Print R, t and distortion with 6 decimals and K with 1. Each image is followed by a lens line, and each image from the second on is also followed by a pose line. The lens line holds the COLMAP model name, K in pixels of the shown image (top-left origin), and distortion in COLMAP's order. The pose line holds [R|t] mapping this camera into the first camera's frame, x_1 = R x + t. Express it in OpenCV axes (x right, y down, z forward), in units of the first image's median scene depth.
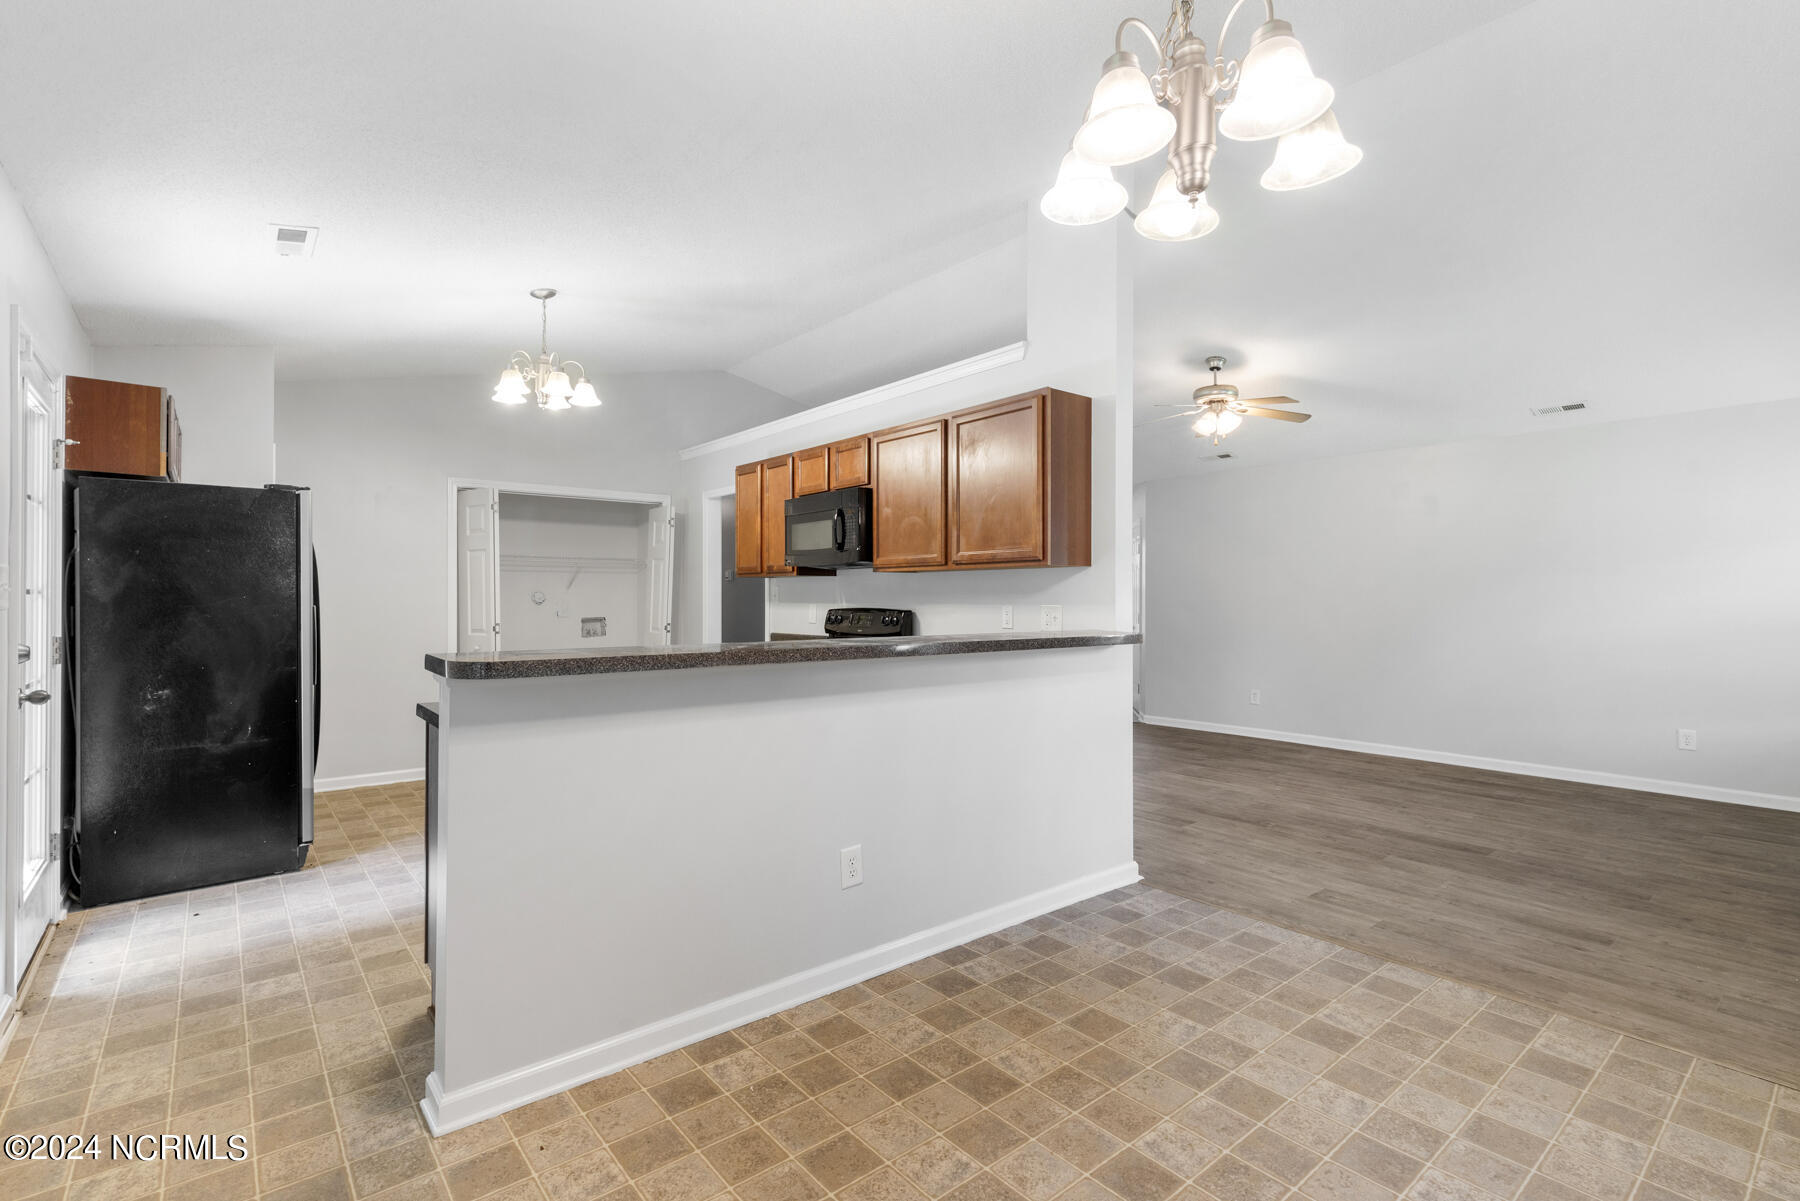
lens RADIAL K [[826.5, 0, 912.1], [0, 826.5, 597.2], [0, 0, 1]] dist [-0.000836, -0.000087]
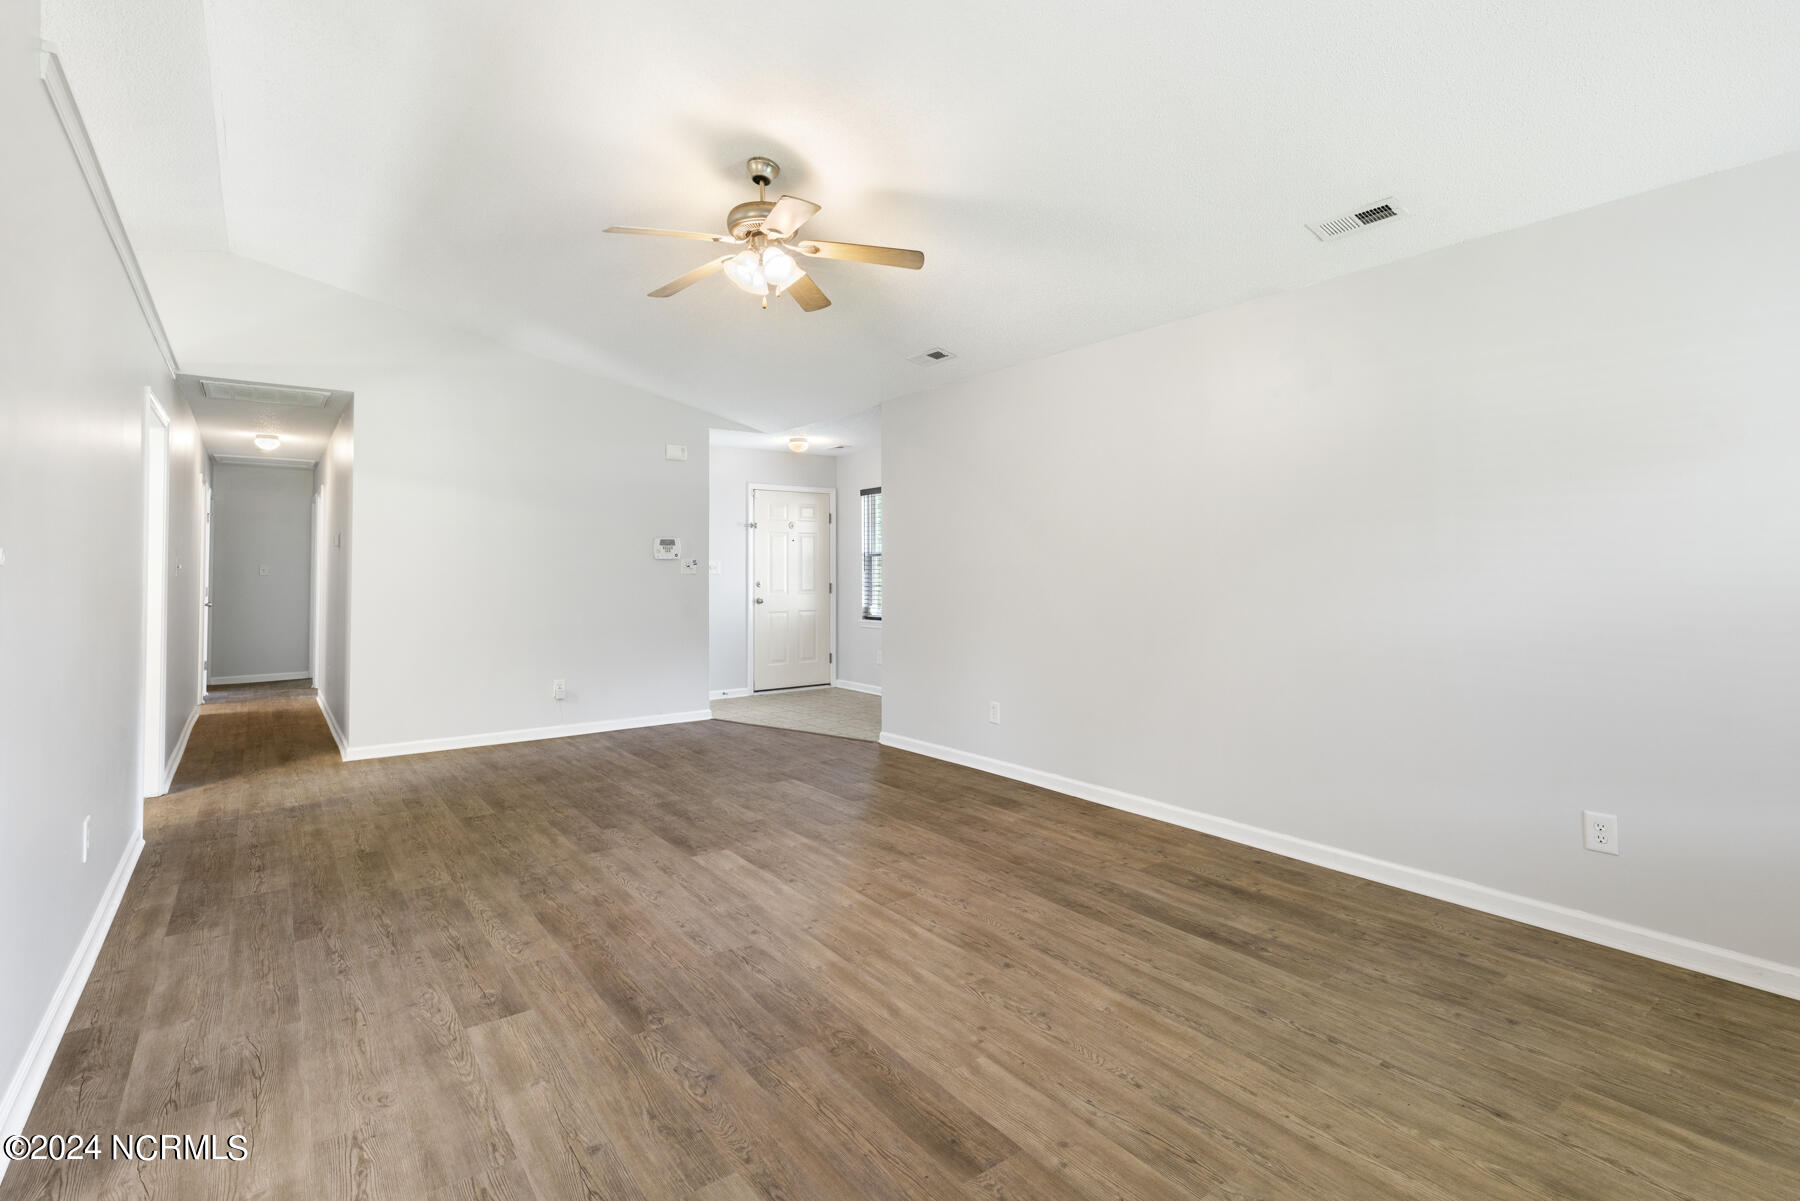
lens RADIAL K [[835.8, 0, 892.4], [0, 835.8, 553.3], [0, 0, 1]] dist [-0.000663, 0.000018]
pose [[0.997674, -0.005266, -0.067956, 0.525525], [0.004234, 0.999874, -0.015315, 0.000896], [0.068028, 0.014992, 0.997571, 0.435532]]
